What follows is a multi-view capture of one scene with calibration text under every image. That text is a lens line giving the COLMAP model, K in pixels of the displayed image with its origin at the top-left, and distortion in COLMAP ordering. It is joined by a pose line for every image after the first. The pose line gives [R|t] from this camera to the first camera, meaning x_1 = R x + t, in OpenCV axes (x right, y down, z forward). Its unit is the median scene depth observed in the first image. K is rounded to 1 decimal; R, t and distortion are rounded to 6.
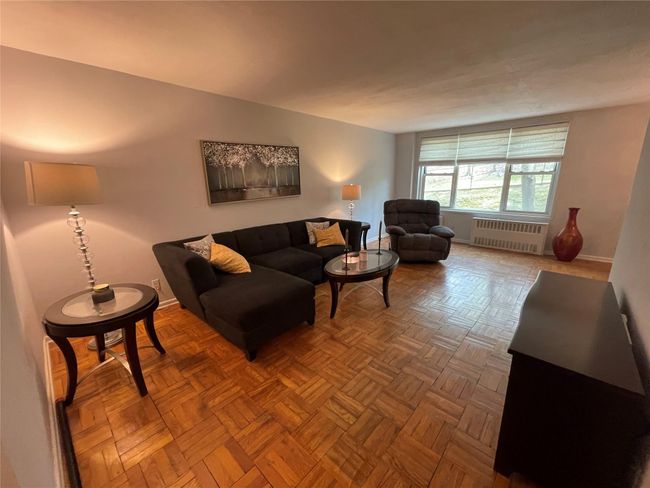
lens RADIAL K [[263.1, 0, 324.3], [0, 263.1, 244.2], [0, 0, 1]] dist [-0.002038, -0.001014]
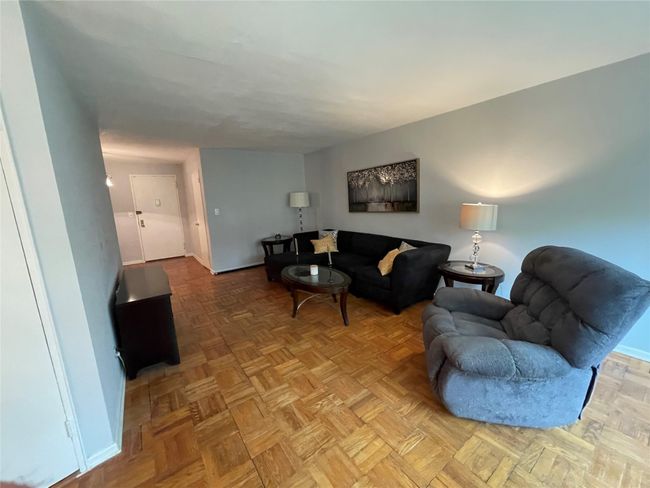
lens RADIAL K [[263.1, 0, 325.6], [0, 263.1, 242.6], [0, 0, 1]] dist [-0.002038, -0.001014]
pose [[-0.211062, 0.191215, -0.958587, 0.983442], [-0.192183, 0.953420, 0.232499, -0.274504], [0.958394, 0.233296, -0.164482, 1.019310]]
